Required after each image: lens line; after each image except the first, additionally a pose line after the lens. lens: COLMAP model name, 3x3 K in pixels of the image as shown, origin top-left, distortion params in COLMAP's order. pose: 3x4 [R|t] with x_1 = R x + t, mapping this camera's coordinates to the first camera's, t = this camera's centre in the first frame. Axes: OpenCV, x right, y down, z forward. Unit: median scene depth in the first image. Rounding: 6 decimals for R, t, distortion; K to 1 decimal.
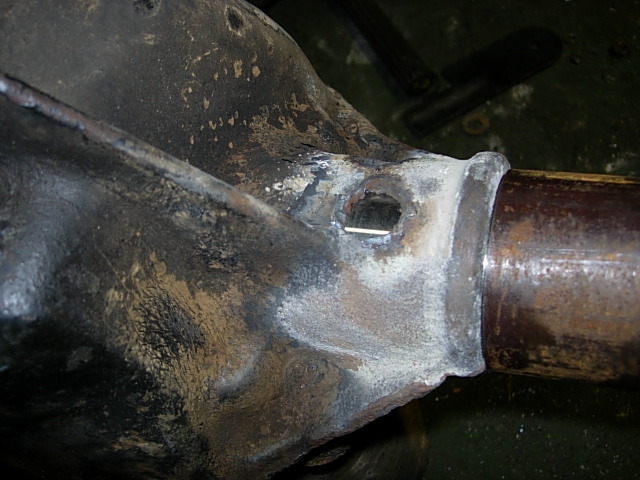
lens RADIAL K [[706.4, 0, 320.0], [0, 706.4, 240.0], [0, 0, 1]] dist [-0.195441, 0.052241]
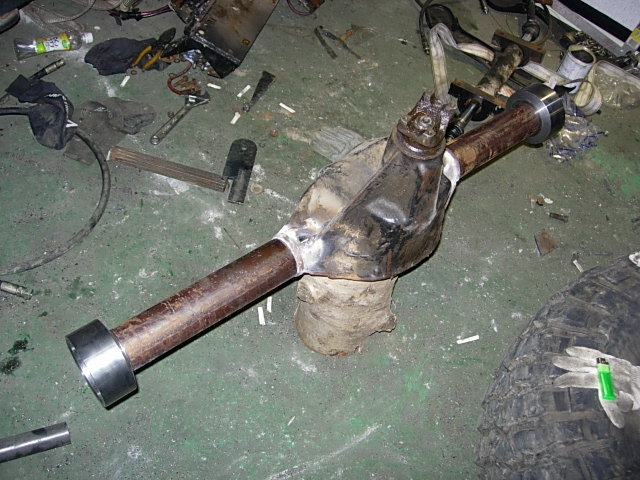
lens RADIAL K [[706.4, 0, 320.0], [0, 706.4, 240.0], [0, 0, 1]] dist [-0.195441, 0.052241]
pose [[0.508701, -0.439972, 0.740032, -4.571015], [0.533833, 0.835566, 0.129812, -0.697679], [-0.675460, 0.329018, 0.659925, -1.811690]]
